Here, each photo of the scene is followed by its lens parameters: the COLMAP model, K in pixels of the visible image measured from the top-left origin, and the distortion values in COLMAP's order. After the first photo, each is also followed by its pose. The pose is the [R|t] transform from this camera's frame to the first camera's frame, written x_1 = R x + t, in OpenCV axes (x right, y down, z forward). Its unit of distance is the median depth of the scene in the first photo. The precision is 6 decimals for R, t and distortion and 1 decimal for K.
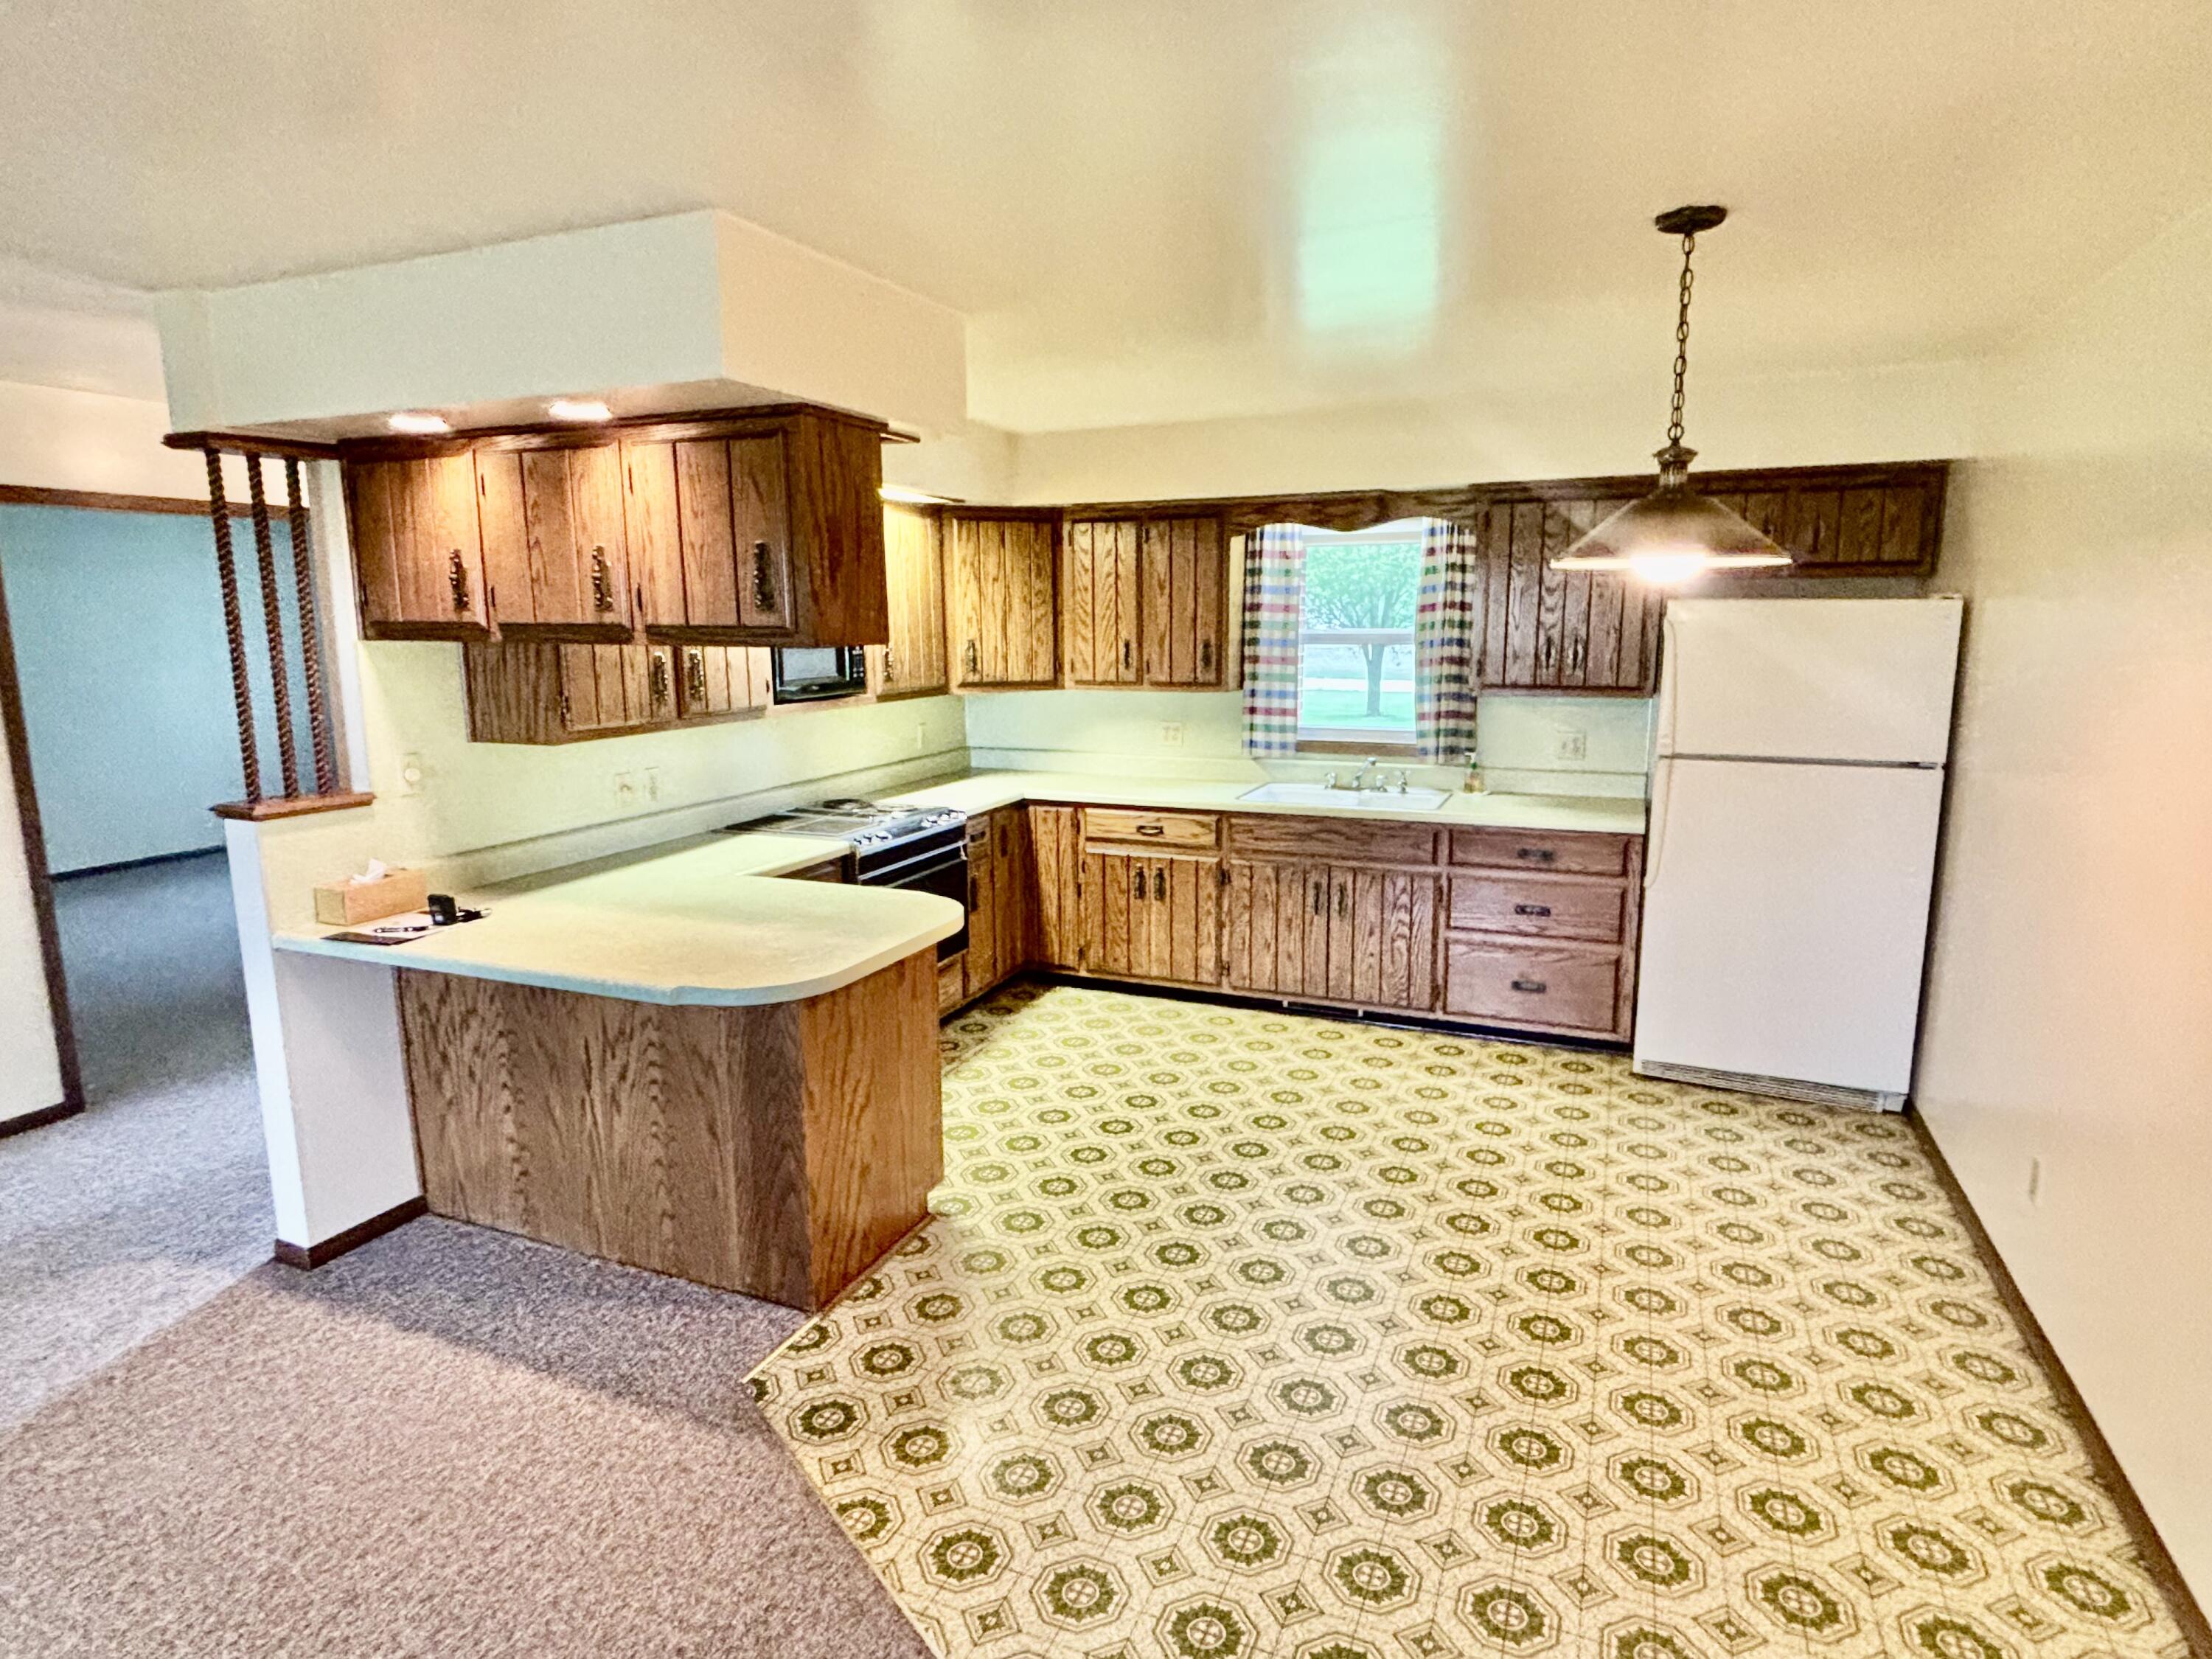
lens RADIAL K [[1206.0, 0, 1123.8], [0, 1206.0, 818.2], [0, 0, 1]] dist [-0.016031, -0.000662]
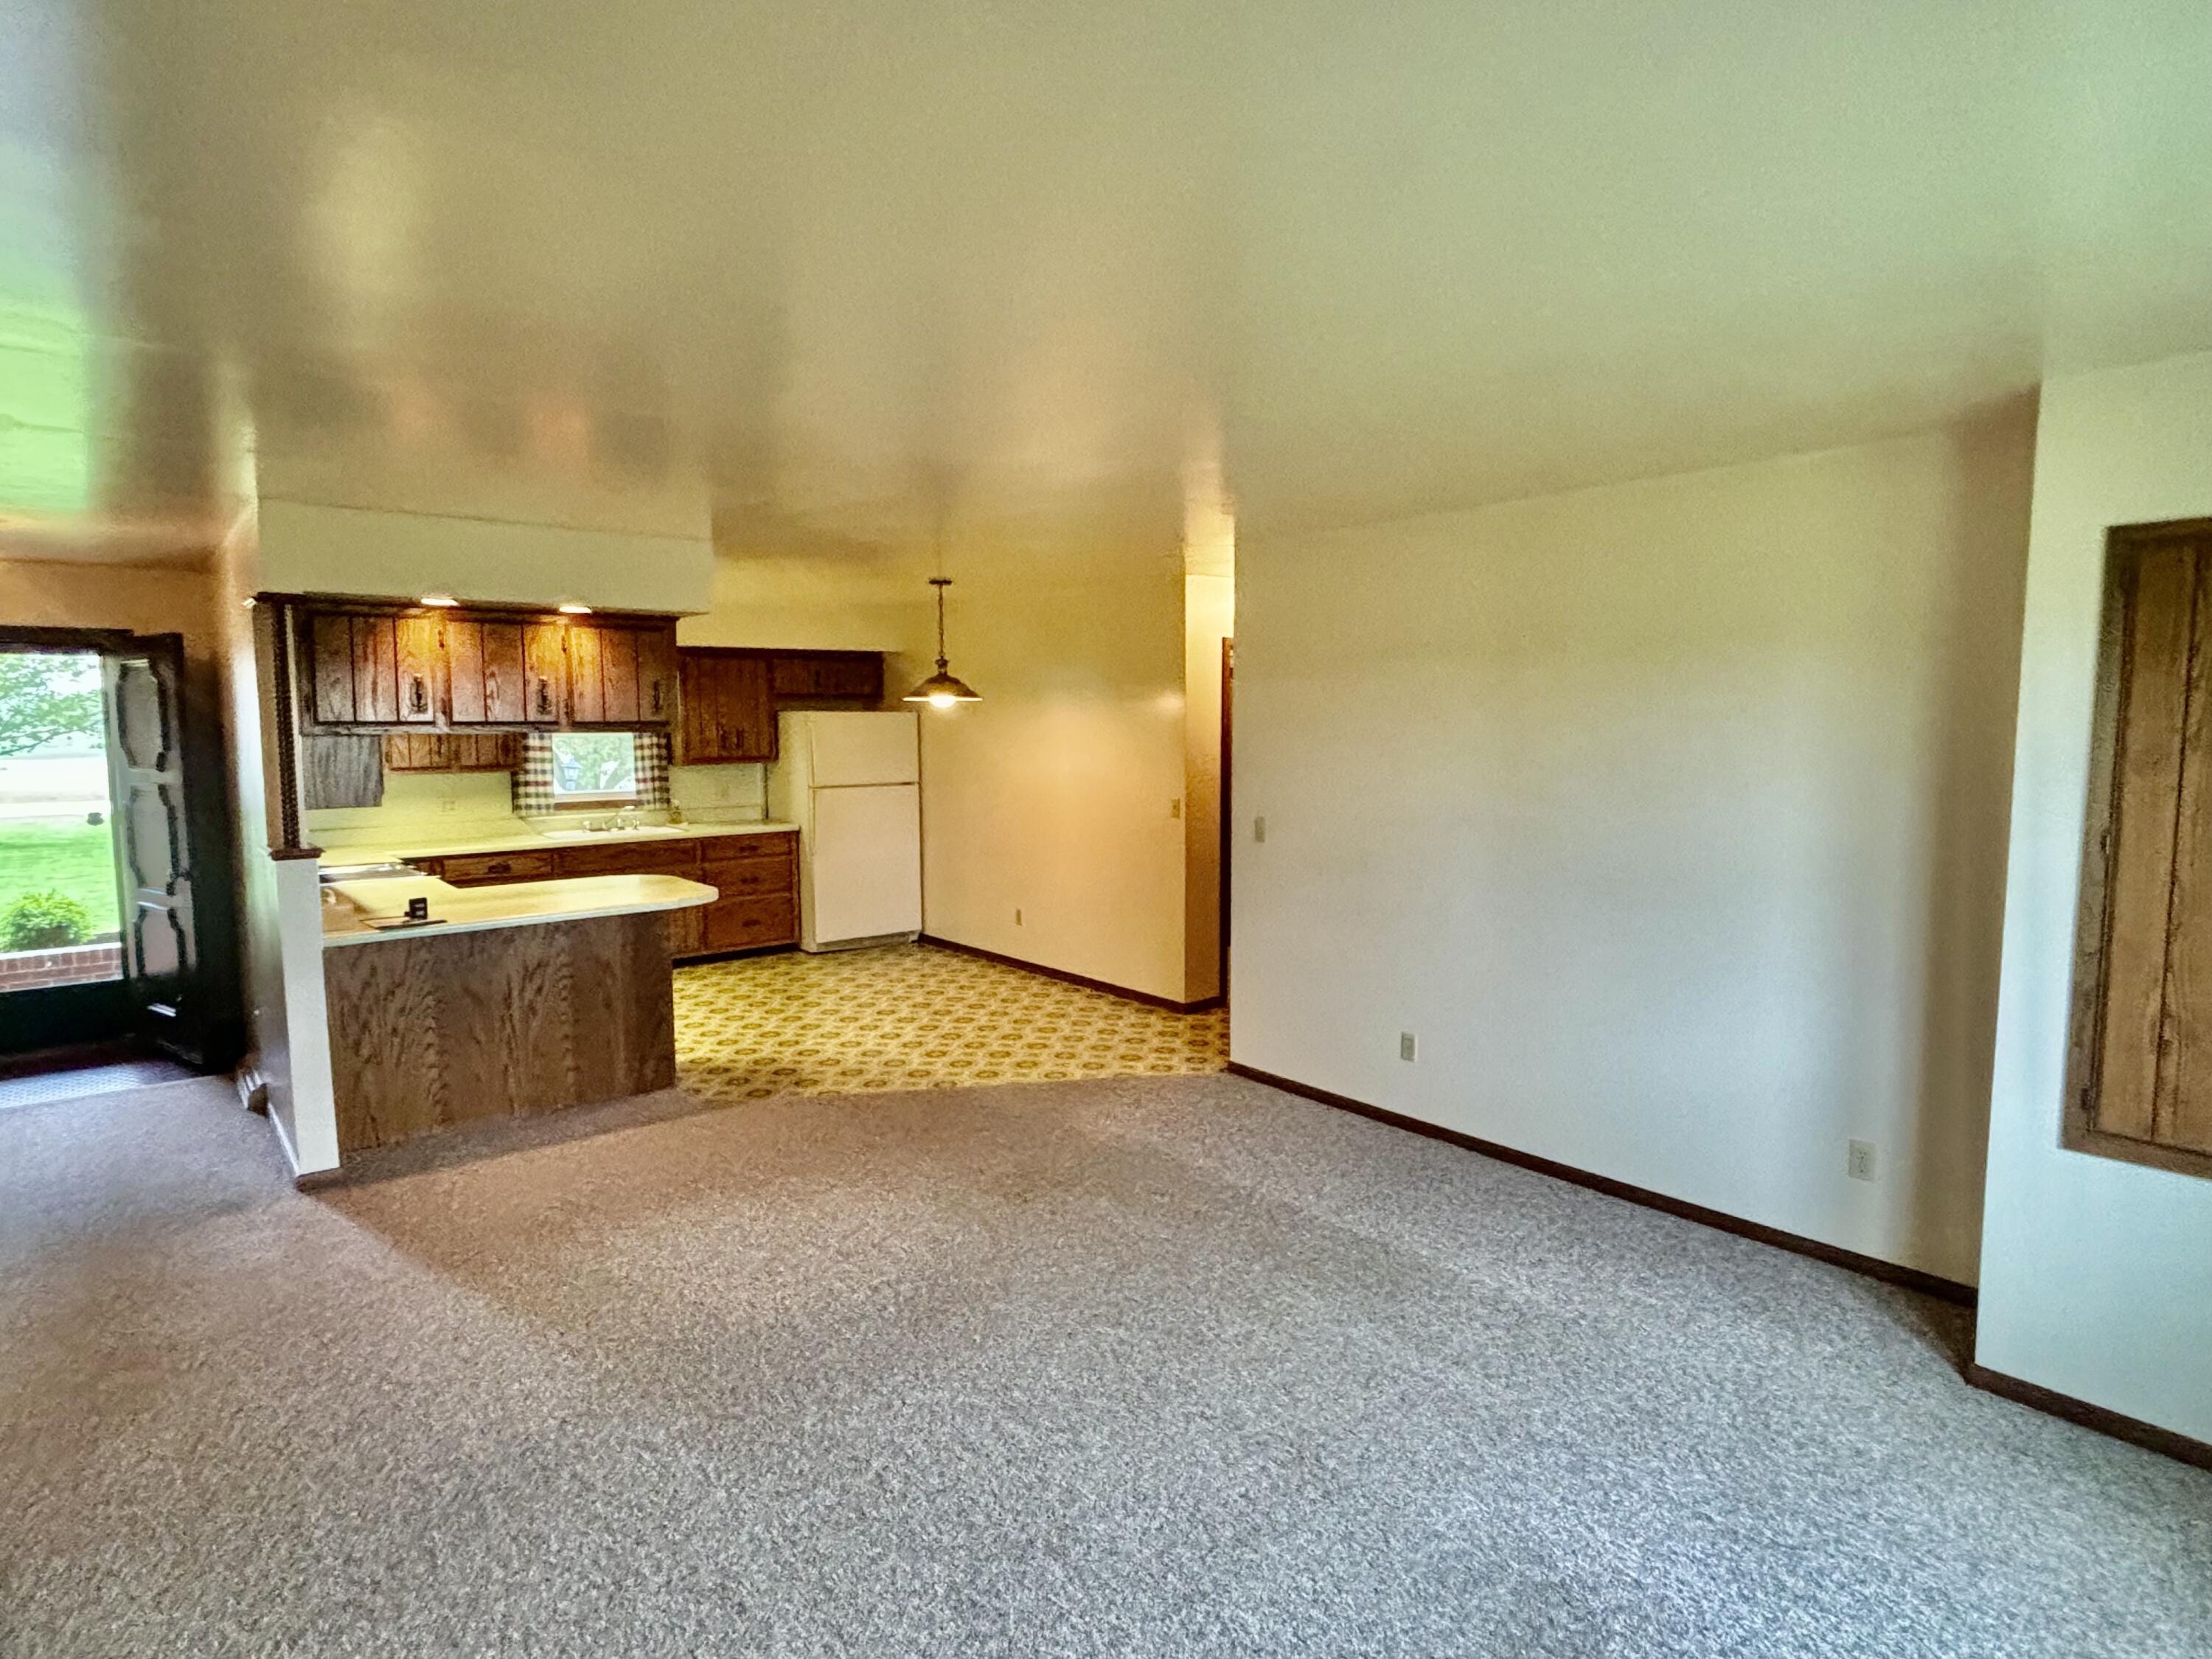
lens RADIAL K [[1206.0, 0, 1125.5], [0, 1206.0, 826.9], [0, 0, 1]] dist [-0.016031, -0.000662]
pose [[0.455062, -0.078258, 0.887014, -1.485666], [0.146280, 0.989168, 0.012226, 0.086541], [-0.878363, 0.124189, 0.461580, -0.500502]]
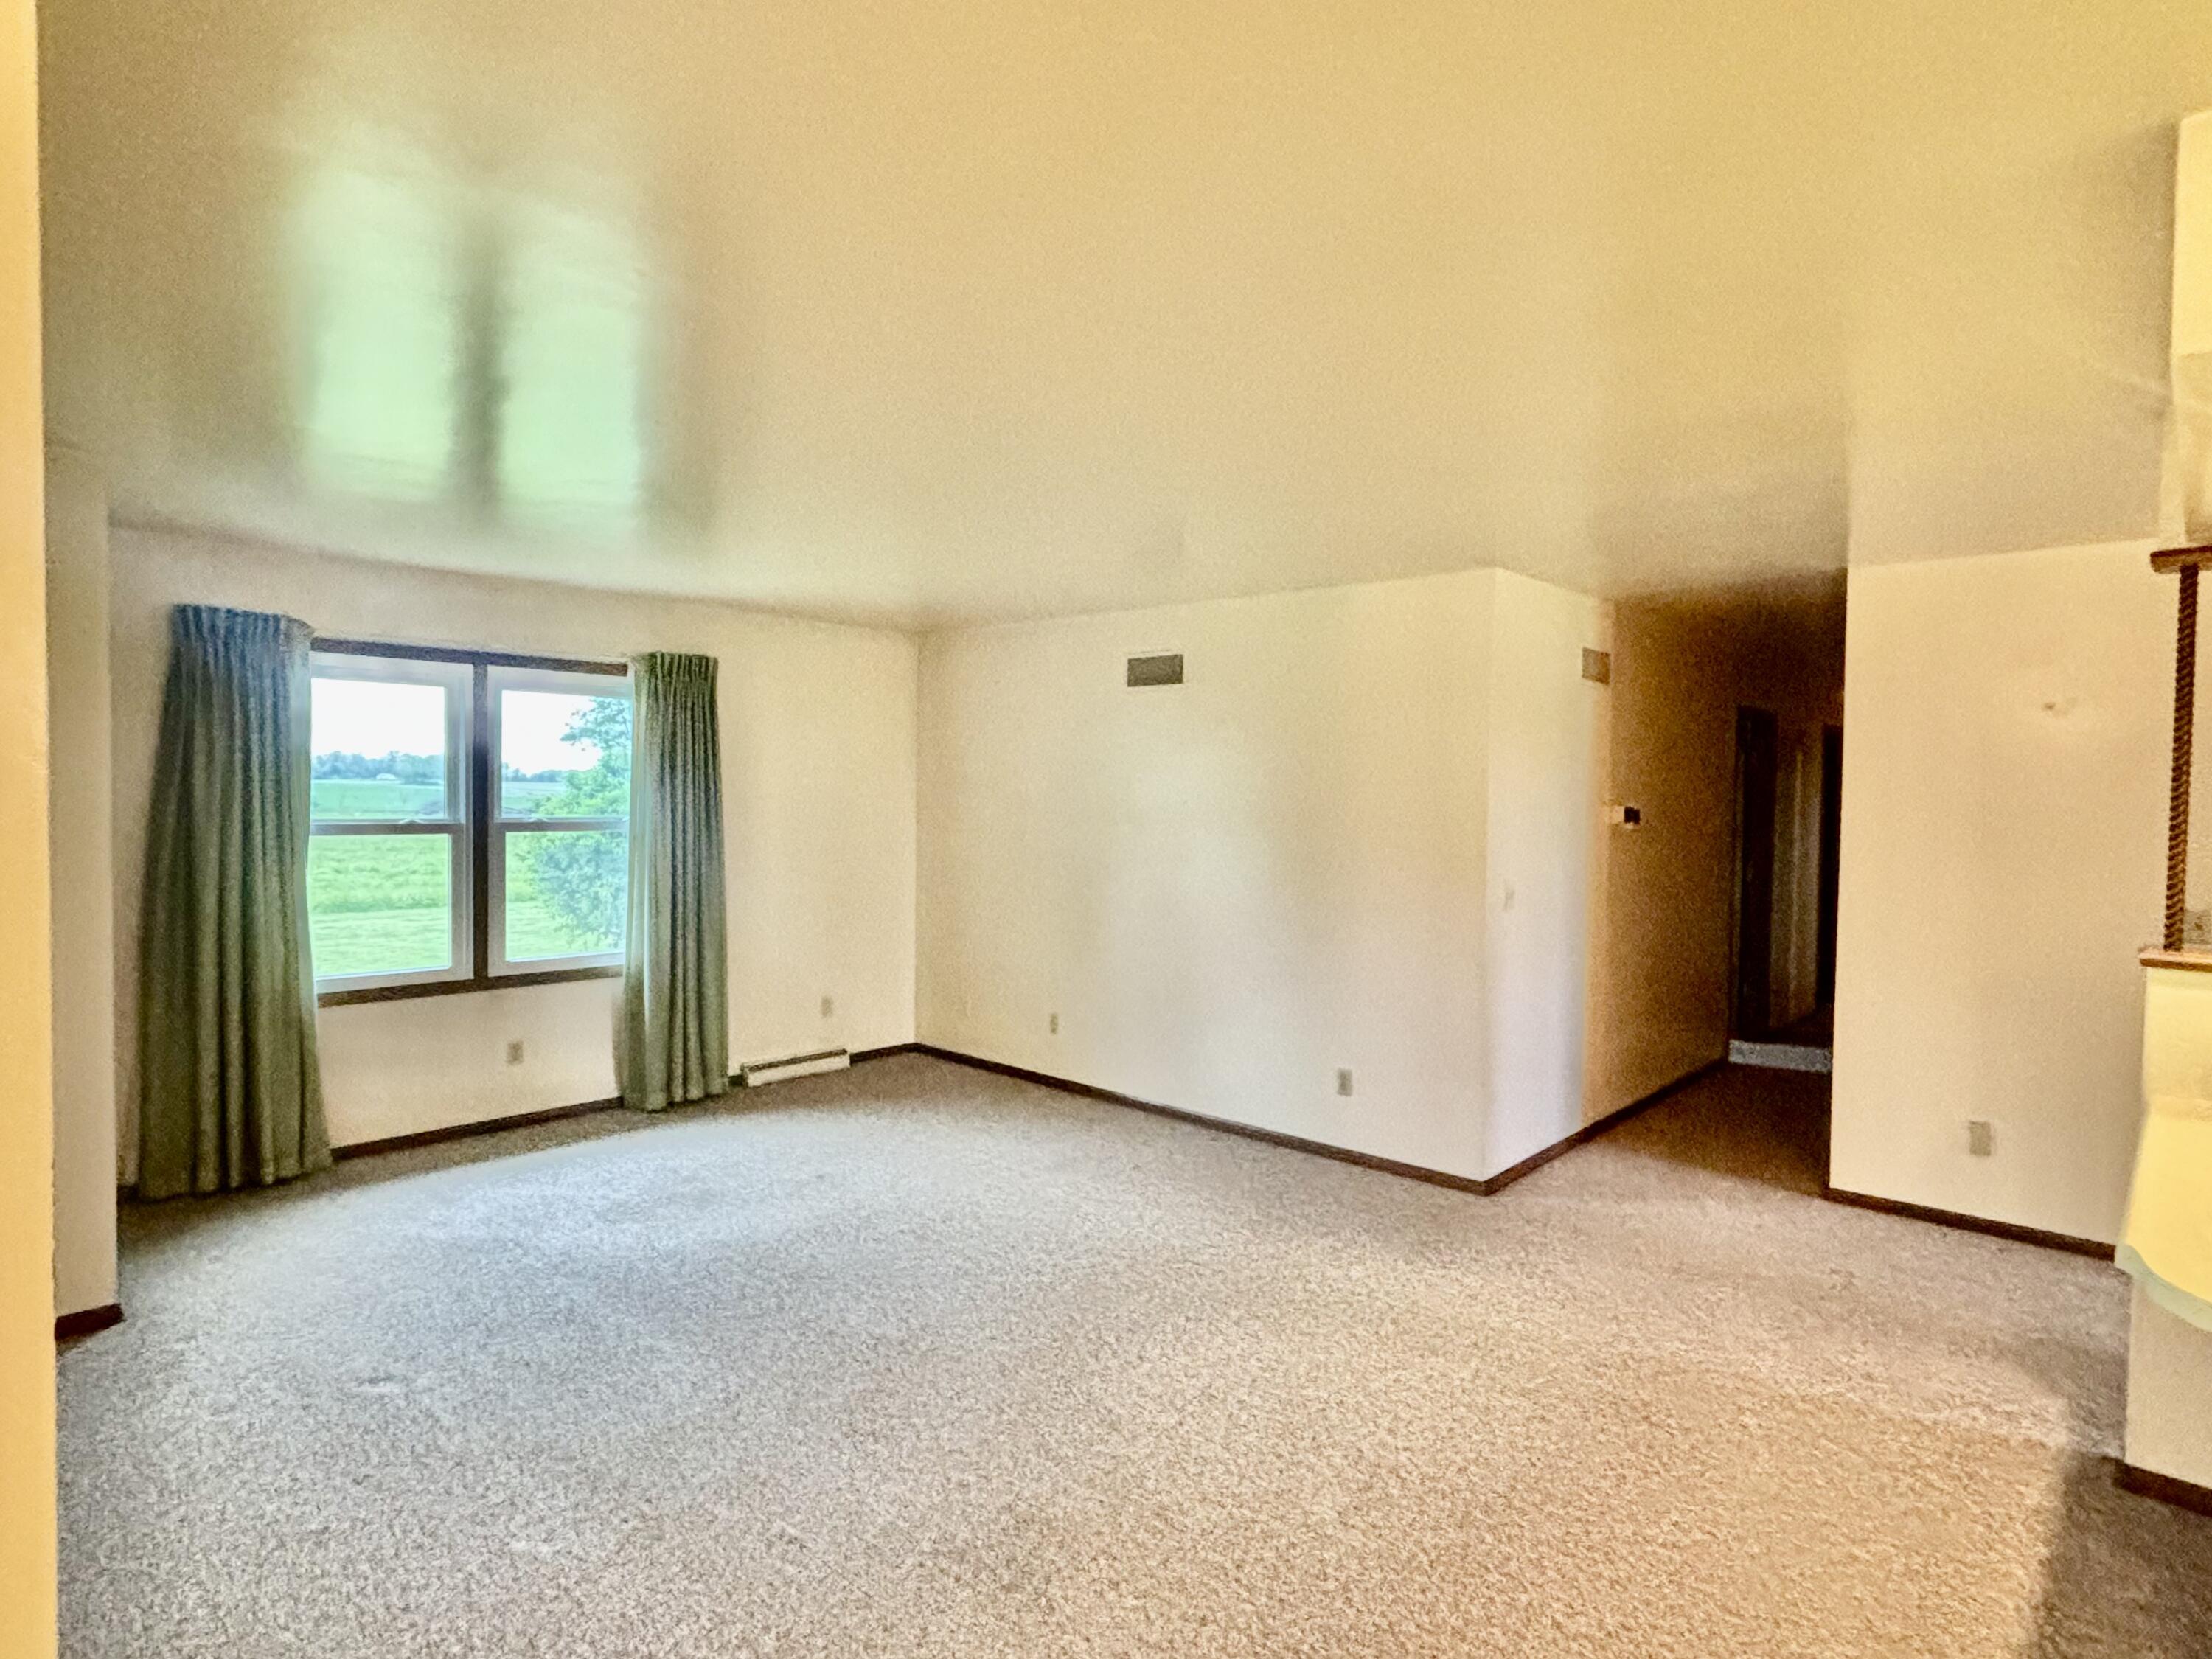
lens RADIAL K [[1196.2, 0, 1108.4], [0, 1196.2, 810.9], [0, 0, 1]] dist [-0.017768, -0.002258]
pose [[-0.341100, 0.013362, -0.939932, 0.384369], [-0.172087, 0.982114, 0.076412, -0.047138], [0.924141, 0.187814, -0.332699, 0.528195]]
